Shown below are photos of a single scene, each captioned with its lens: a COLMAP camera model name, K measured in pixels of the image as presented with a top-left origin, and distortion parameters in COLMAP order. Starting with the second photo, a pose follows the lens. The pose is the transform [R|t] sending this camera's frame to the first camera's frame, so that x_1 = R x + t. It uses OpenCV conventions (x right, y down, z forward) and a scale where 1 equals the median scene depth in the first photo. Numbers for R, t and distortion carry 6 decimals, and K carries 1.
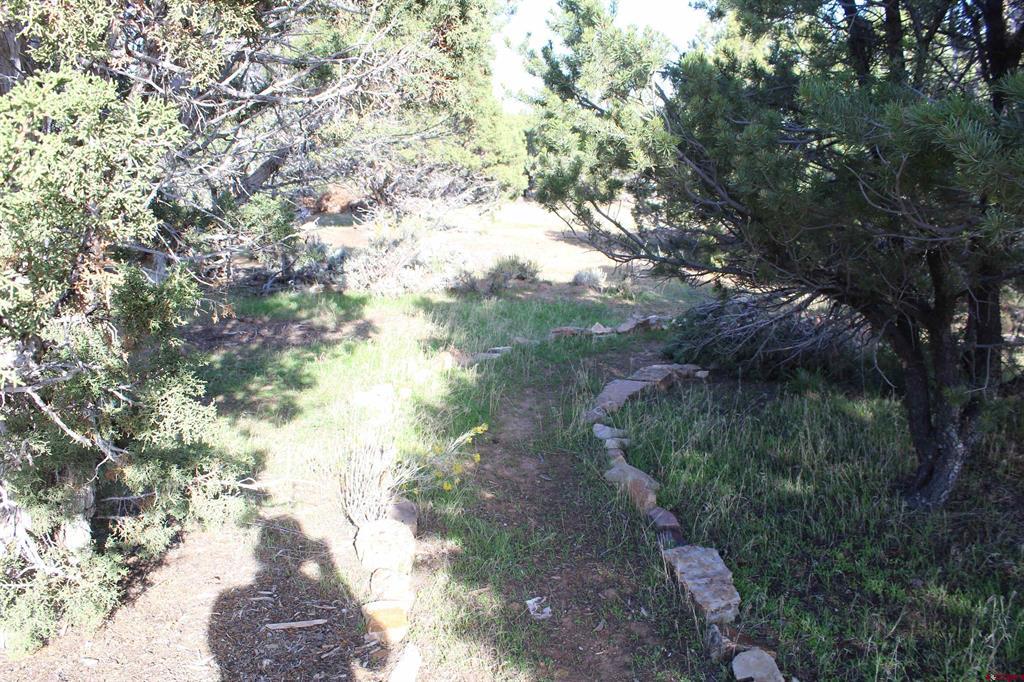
lens RADIAL K [[846.6, 0, 512.0], [0, 846.6, 341.0], [0, 0, 1]] dist [-0.188202, 0.181805]
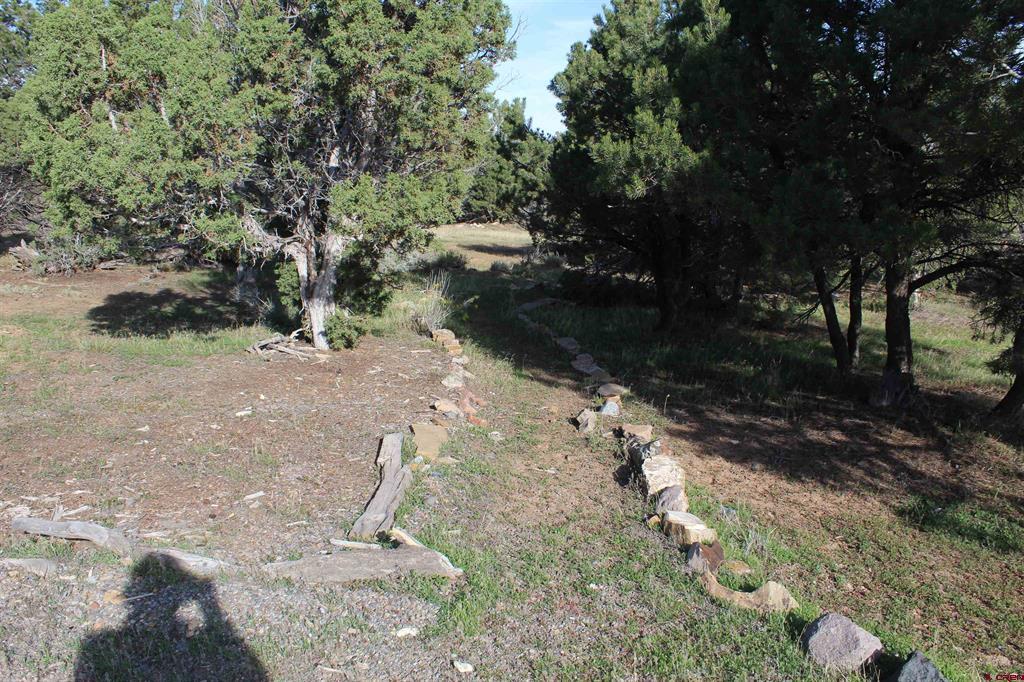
lens RADIAL K [[866.3, 0, 512.0], [0, 866.3, 341.0], [0, 0, 1]] dist [0.004515, 0.001771]
pose [[0.991557, -0.005847, 0.129538, -0.231638], [0.010317, 0.999373, -0.033863, 0.281722], [-0.129259, 0.034914, 0.990996, -1.316280]]
